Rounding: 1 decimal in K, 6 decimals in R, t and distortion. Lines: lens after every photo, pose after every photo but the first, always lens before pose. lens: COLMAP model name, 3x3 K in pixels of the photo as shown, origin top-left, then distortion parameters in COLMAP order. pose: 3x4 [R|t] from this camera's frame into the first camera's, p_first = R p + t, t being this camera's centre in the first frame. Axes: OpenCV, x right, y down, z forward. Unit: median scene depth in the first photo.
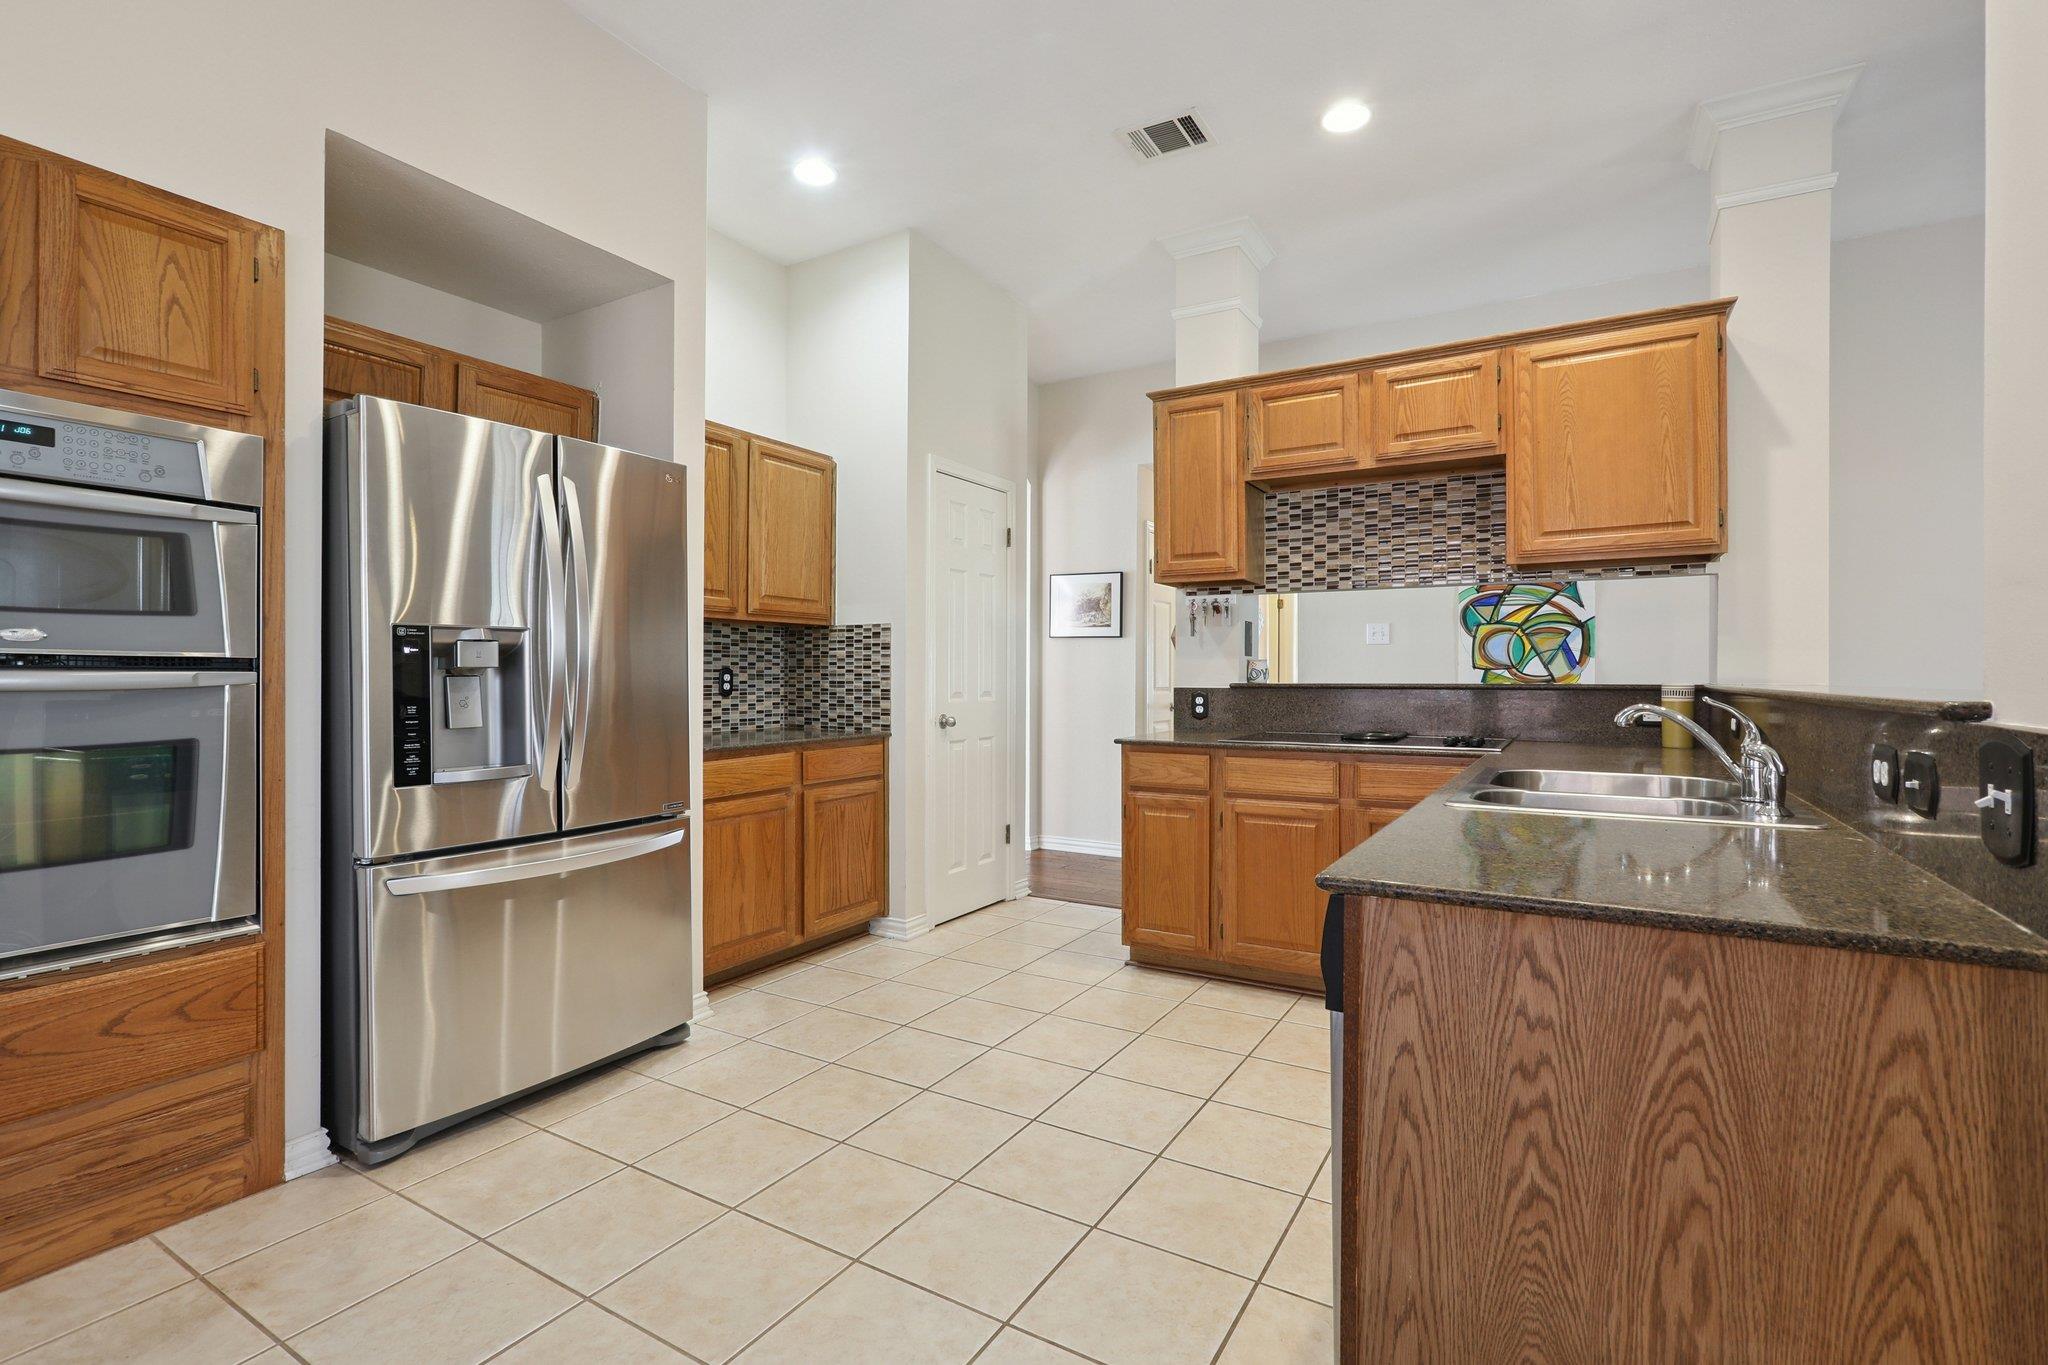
lens RADIAL K [[959.4, 0, 994.7], [0, 959.4, 681.5], [0, 0, 1]] dist [0.000227, 0.000366]
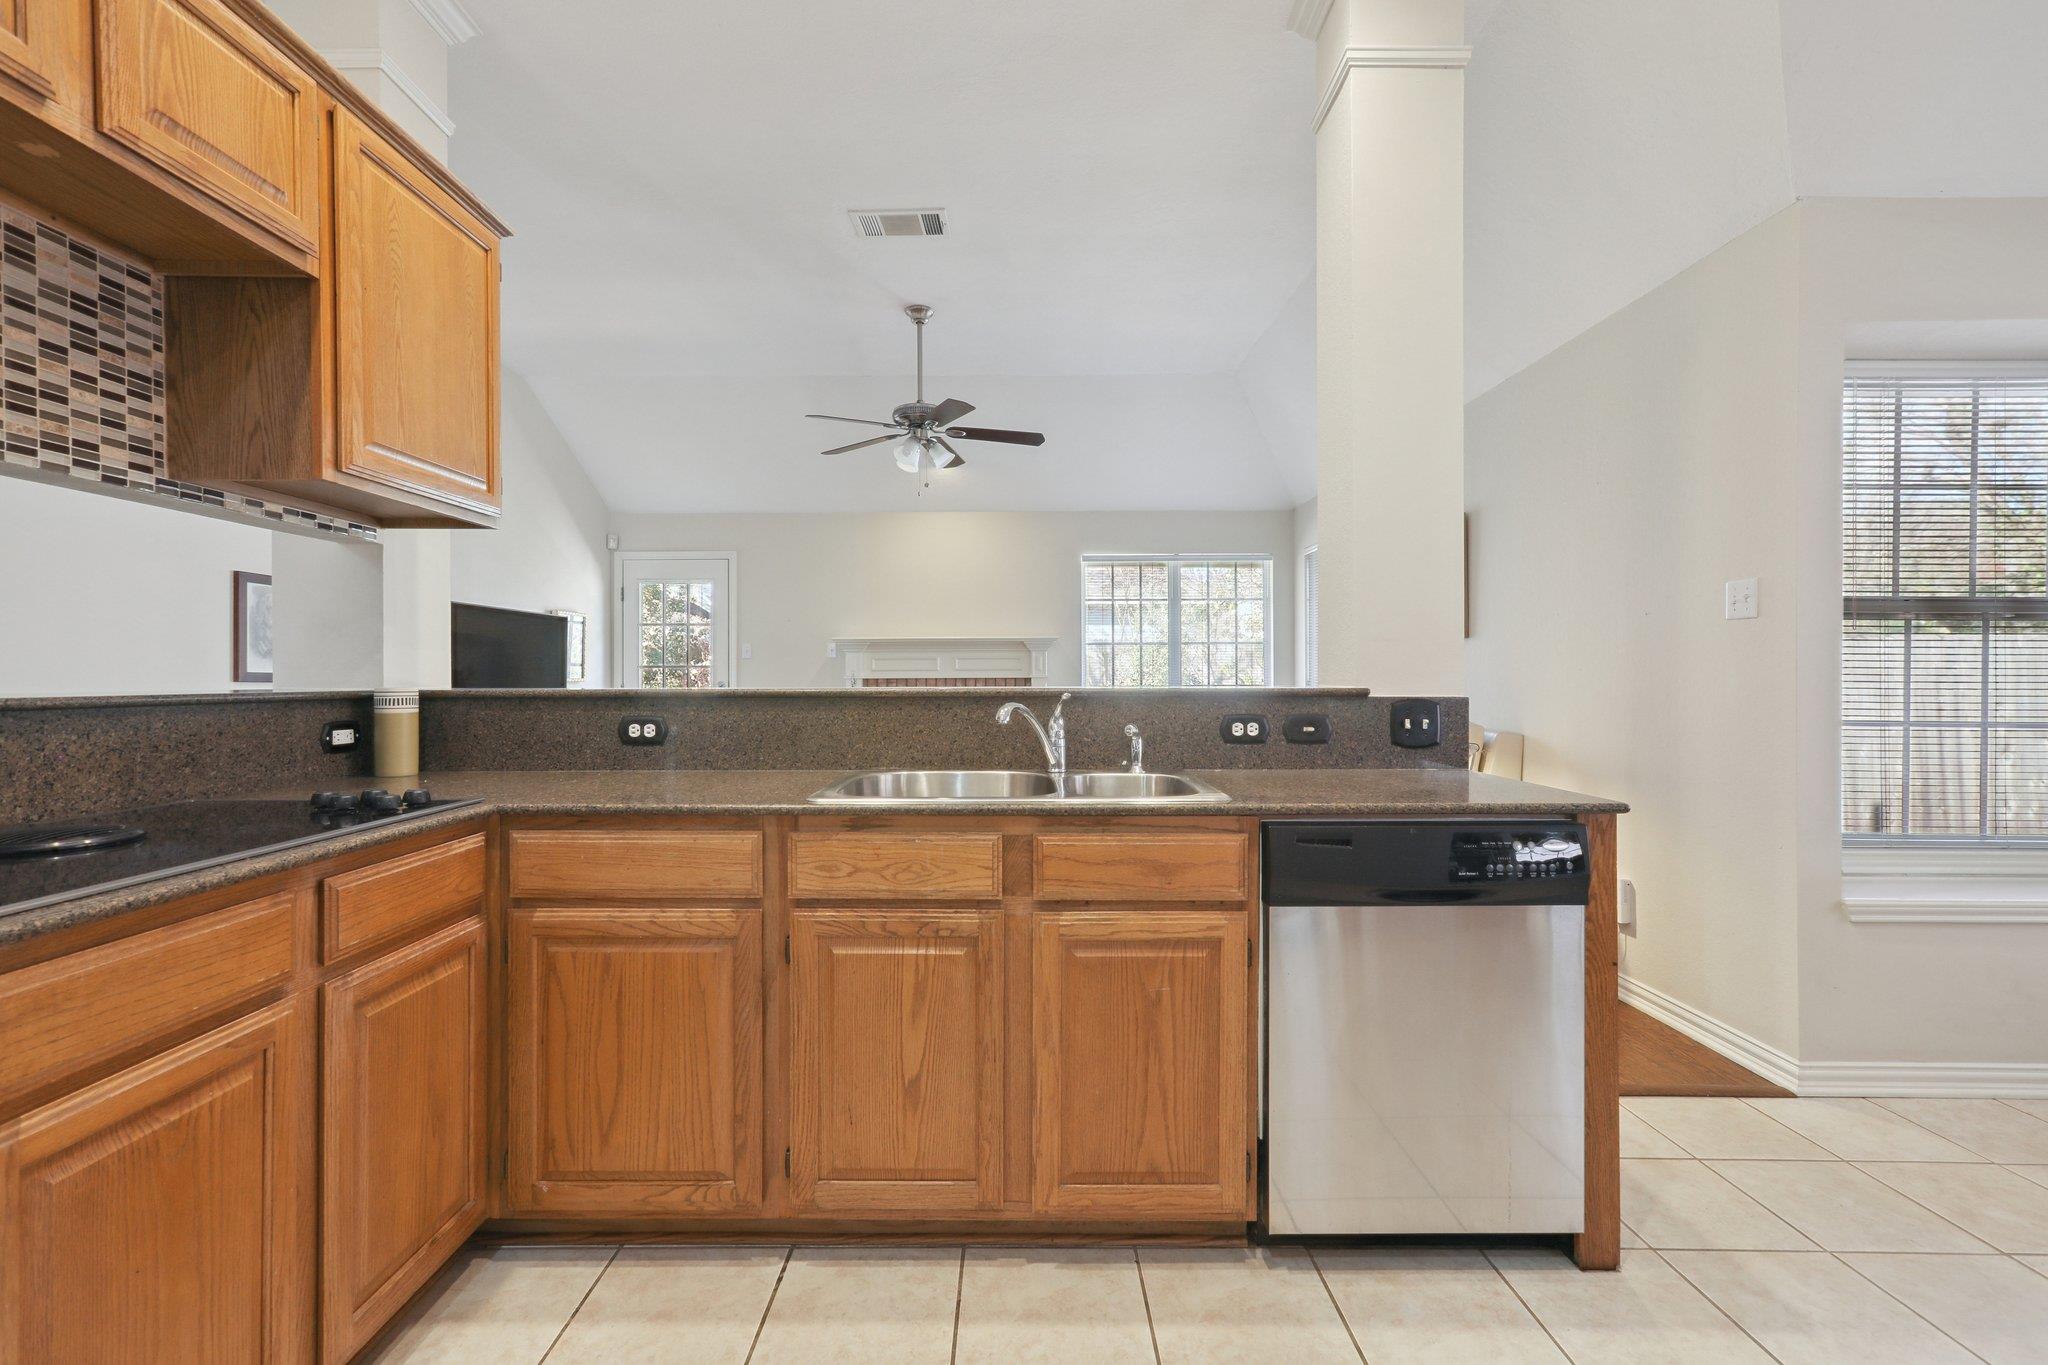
lens RADIAL K [[959.4, 0, 994.7], [0, 959.4, 681.5], [0, 0, 1]] dist [0.000227, 0.000366]
pose [[-0.519384, -0.004261, 0.854530, -0.130248], [0.002389, 0.999976, 0.006438, -0.006626], [-0.854538, 0.005385, -0.519361, 0.872369]]
